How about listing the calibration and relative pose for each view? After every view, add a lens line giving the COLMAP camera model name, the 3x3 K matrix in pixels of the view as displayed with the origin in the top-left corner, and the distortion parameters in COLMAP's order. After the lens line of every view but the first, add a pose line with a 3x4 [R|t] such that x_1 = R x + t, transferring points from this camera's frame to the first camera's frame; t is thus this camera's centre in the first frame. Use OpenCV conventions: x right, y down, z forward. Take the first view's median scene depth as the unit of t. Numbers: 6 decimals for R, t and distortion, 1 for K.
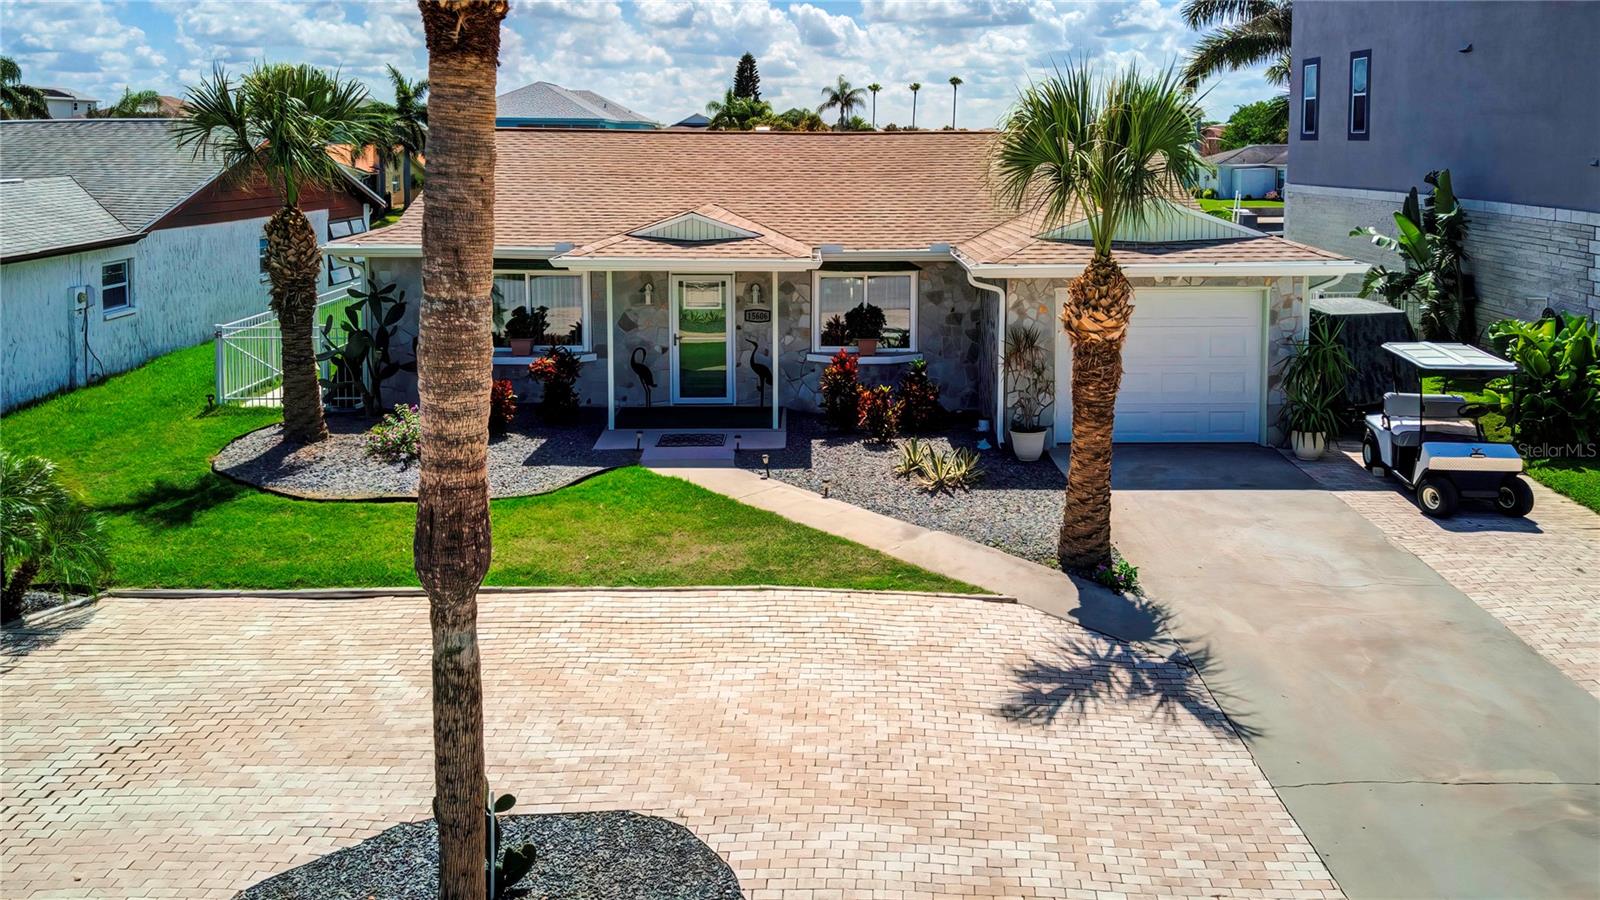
lens RADIAL K [[1185.6, 0, 839.5], [0, 1185.6, 393.0], [0, 0, 1]] dist [0.099906, -0.152738]
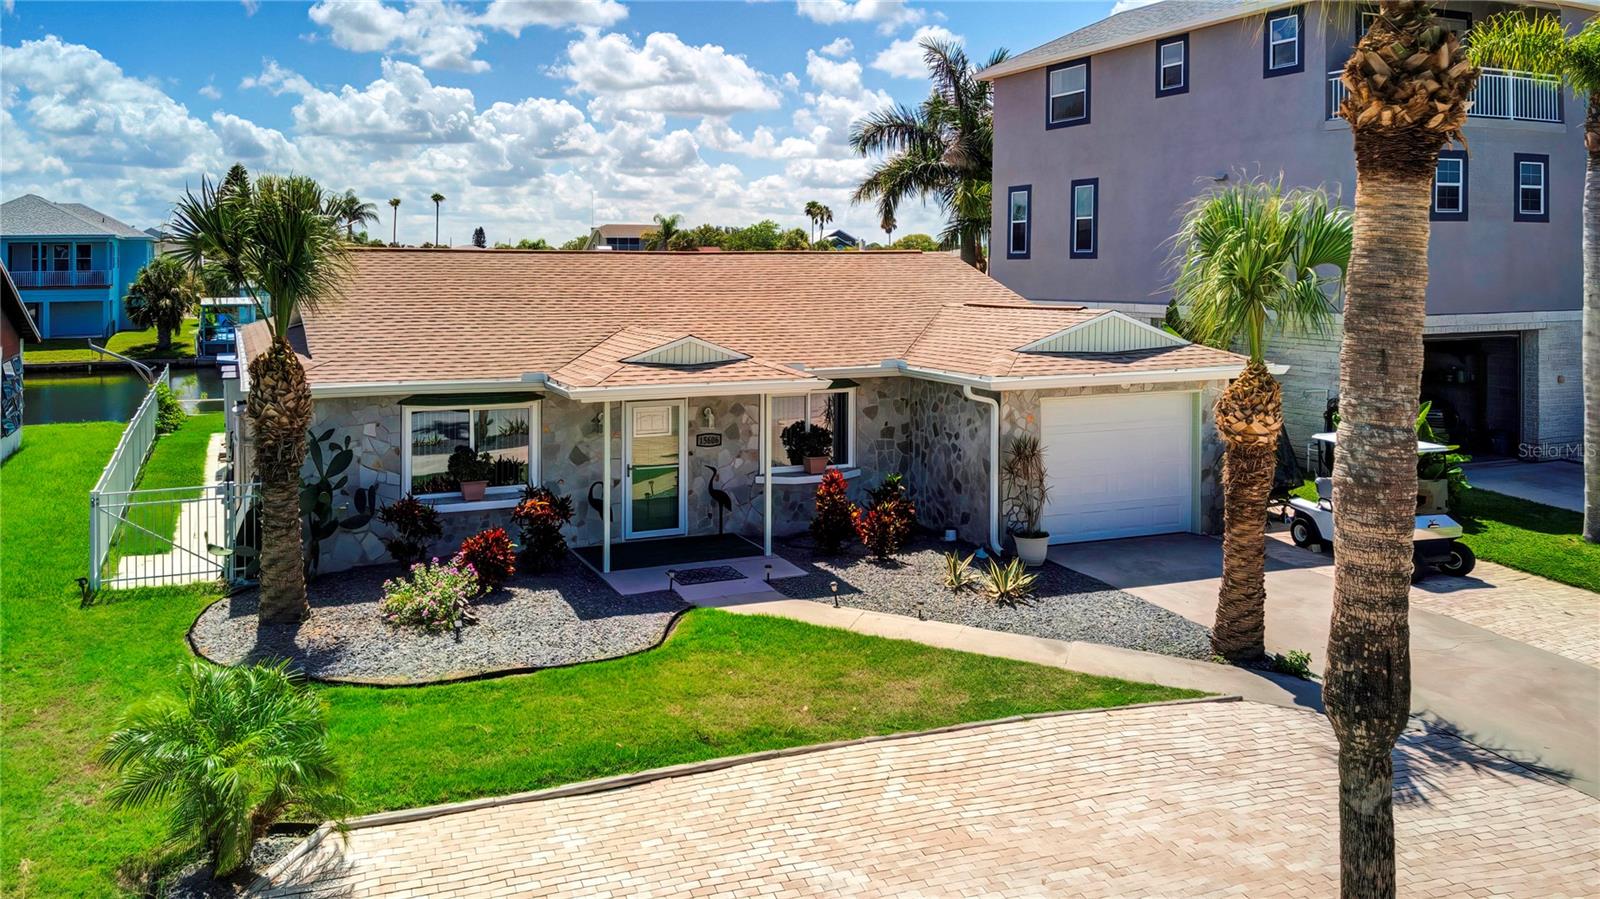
lens RADIAL K [[1188.6, 0, 683.6], [0, 1188.6, 452.9], [0, 0, 1]] dist [0.004487, -0.003978]
pose [[0.944109, -0.058294, 0.324437, -0.459878], [0.073121, 0.996754, -0.033686, -0.027741], [-0.321420, 0.055526, 0.945307, 0.118474]]
